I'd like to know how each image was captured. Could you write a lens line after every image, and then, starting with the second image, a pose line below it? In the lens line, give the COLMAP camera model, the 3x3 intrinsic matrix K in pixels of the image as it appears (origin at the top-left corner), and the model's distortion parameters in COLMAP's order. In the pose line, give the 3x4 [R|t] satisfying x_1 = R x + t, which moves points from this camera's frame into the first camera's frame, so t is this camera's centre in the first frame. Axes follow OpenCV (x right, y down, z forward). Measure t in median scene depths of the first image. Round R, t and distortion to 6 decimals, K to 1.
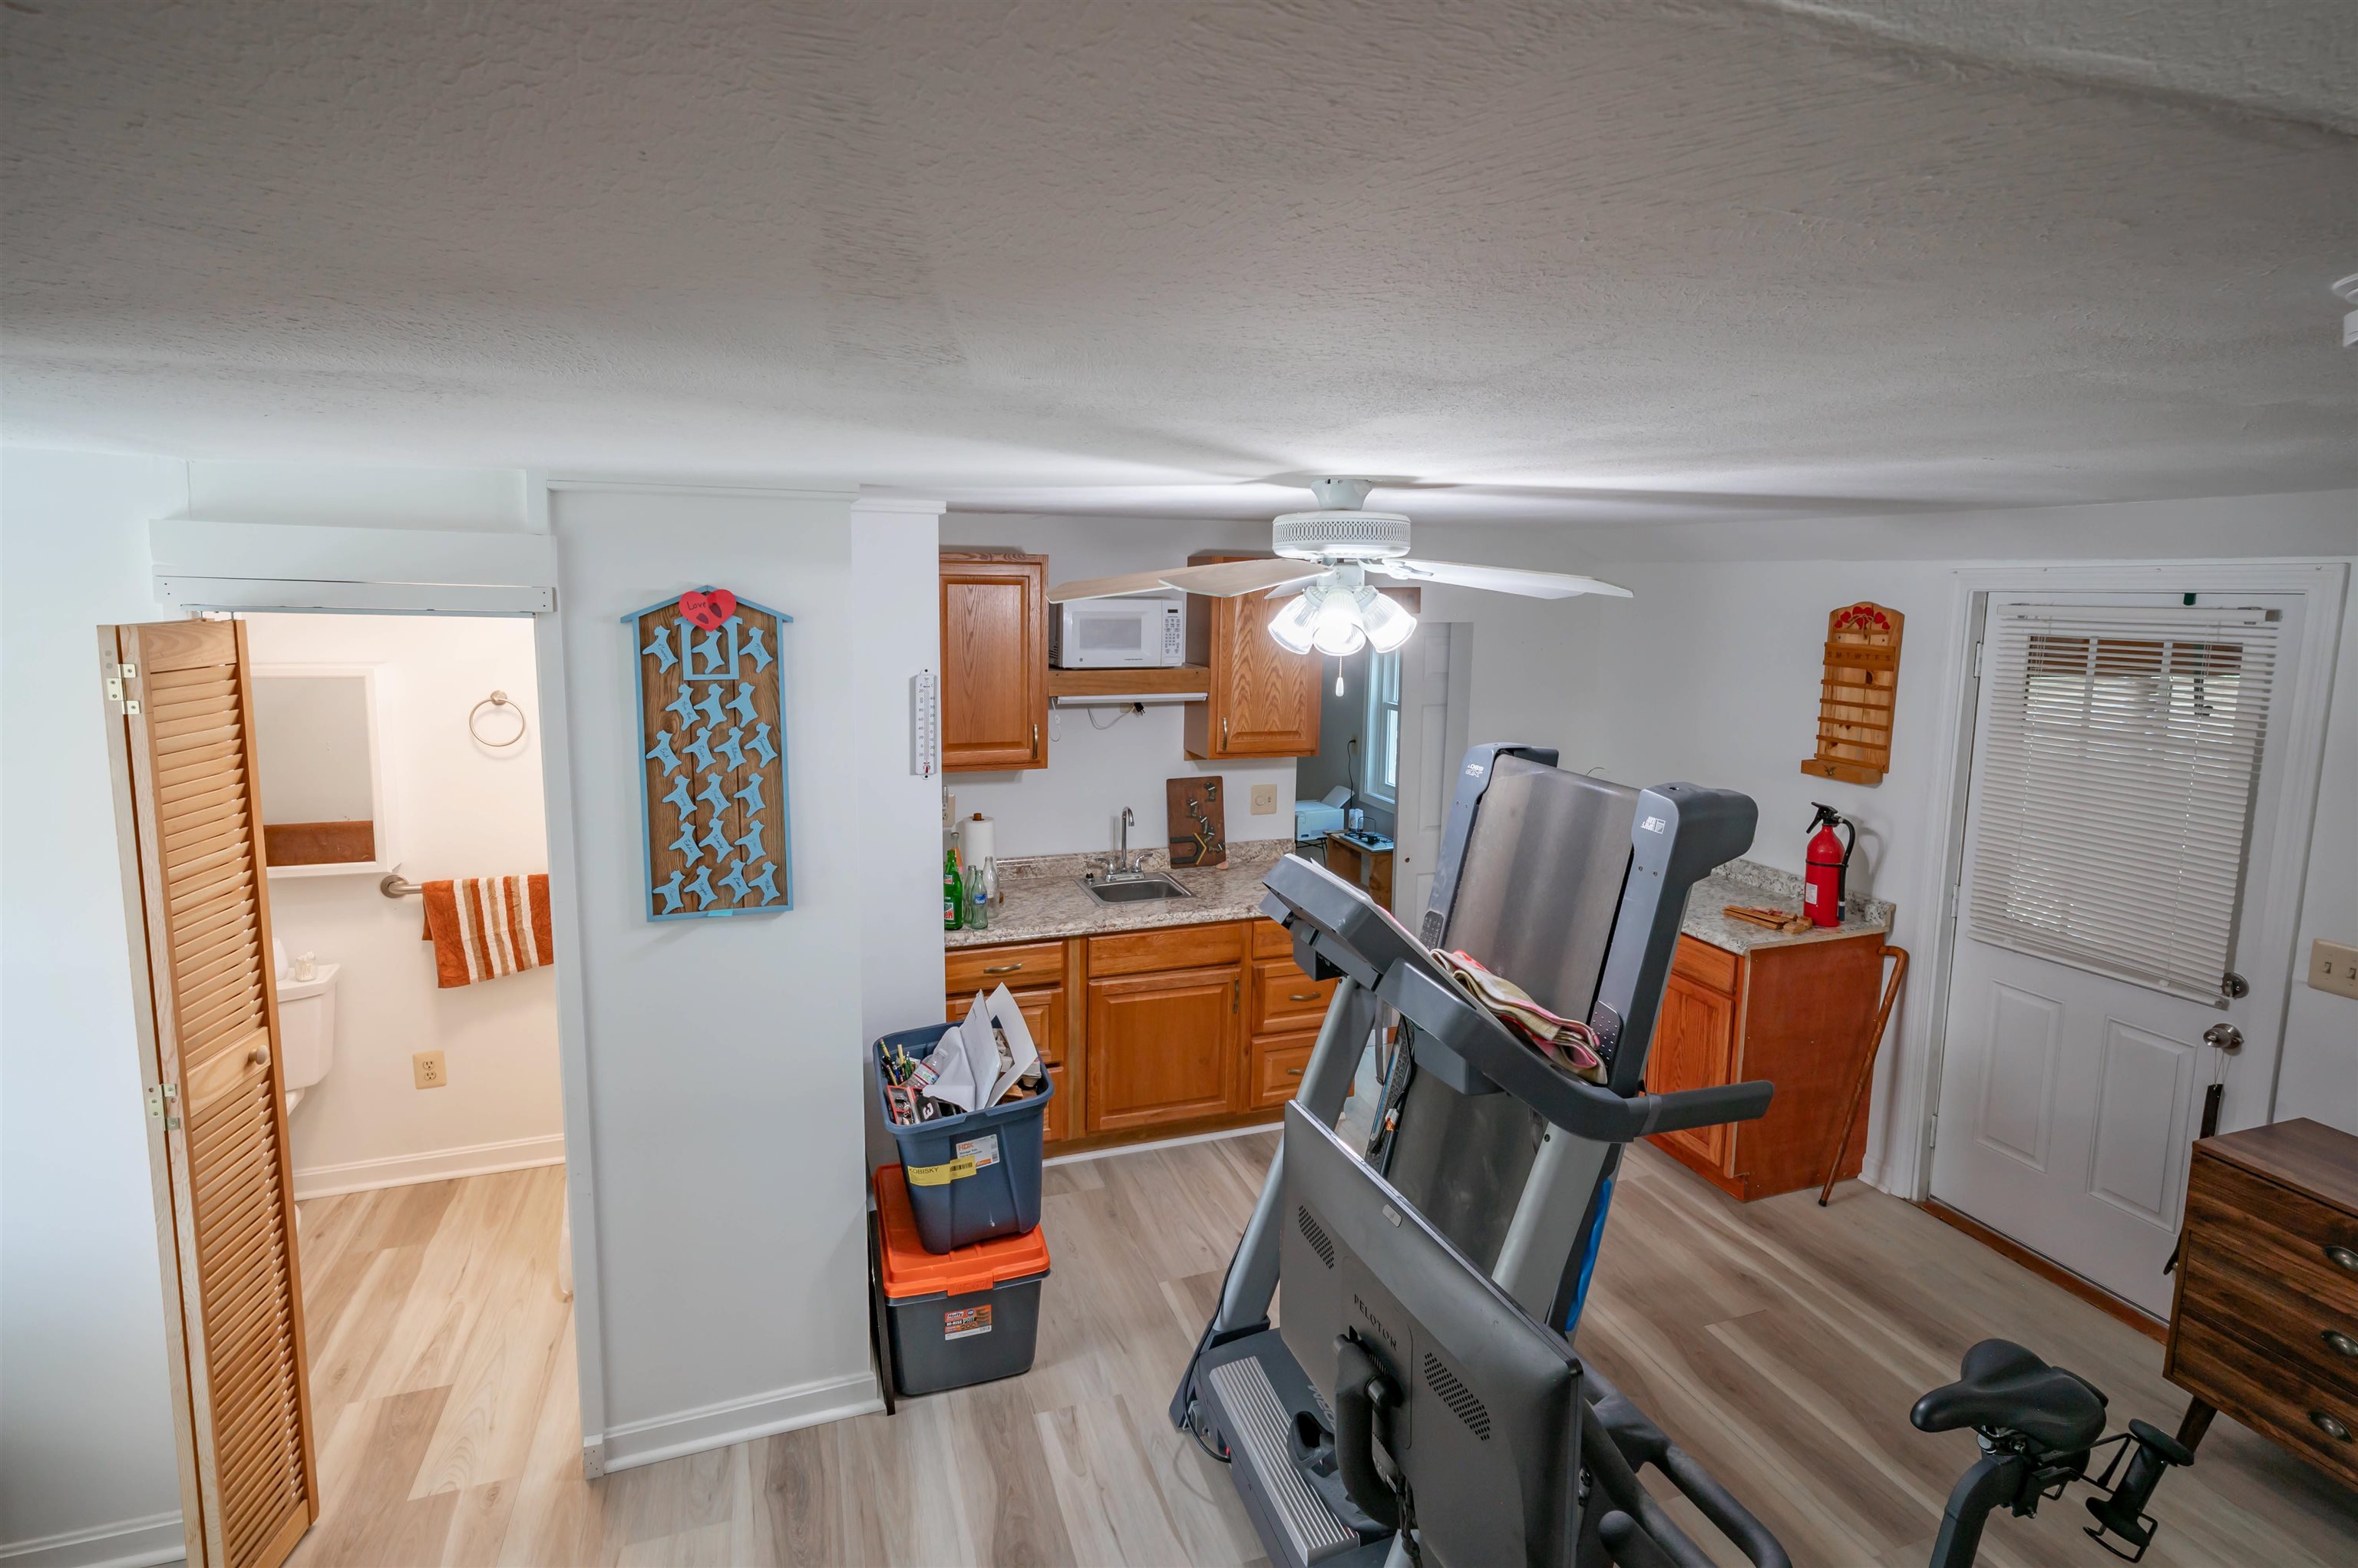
lens RADIAL K [[1172.7, 0, 1179.6], [0, 1172.7, 771.3], [0, 0, 1]] dist [-0.002900, 0.000870]
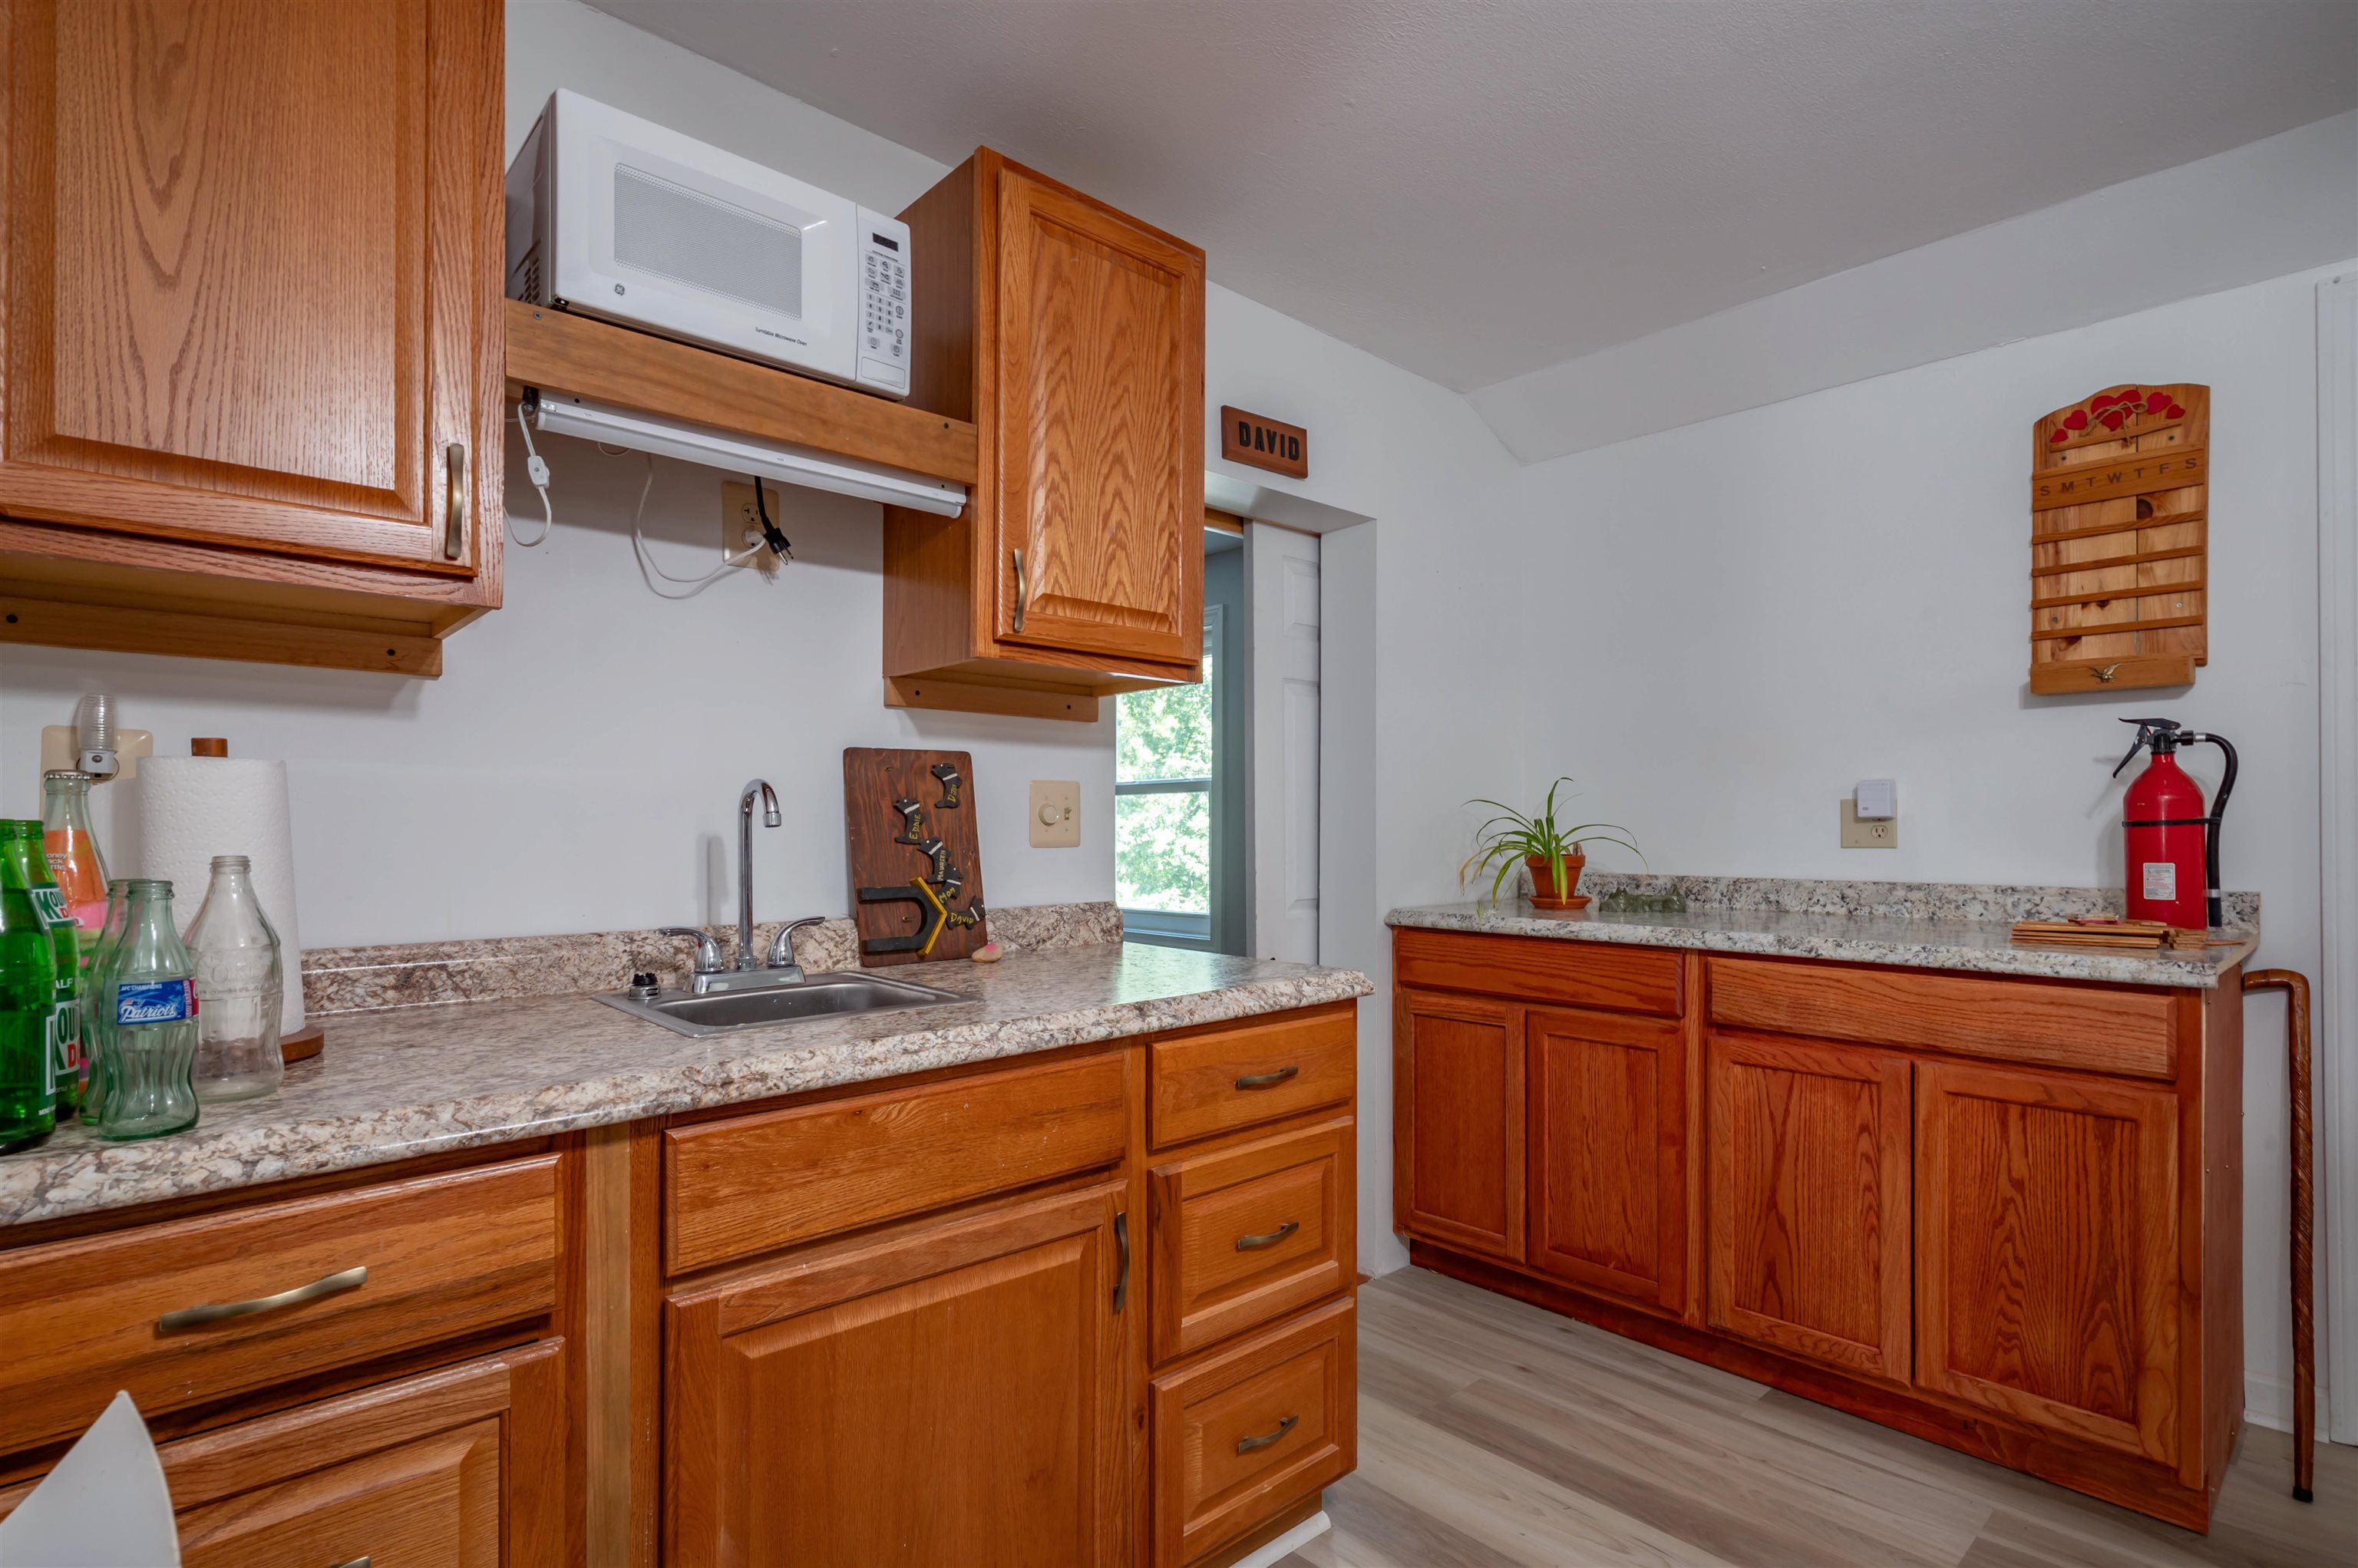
lens RADIAL K [[1172.7, 0, 1215.9], [0, 1172.7, 833.8], [0, 0, 1]] dist [-0.002900, 0.000870]
pose [[0.912761, -0.017887, 0.408101, -0.069071], [0.080357, 0.987383, -0.136449, 0.117963], [-0.400512, 0.157339, 0.902682, 0.667899]]
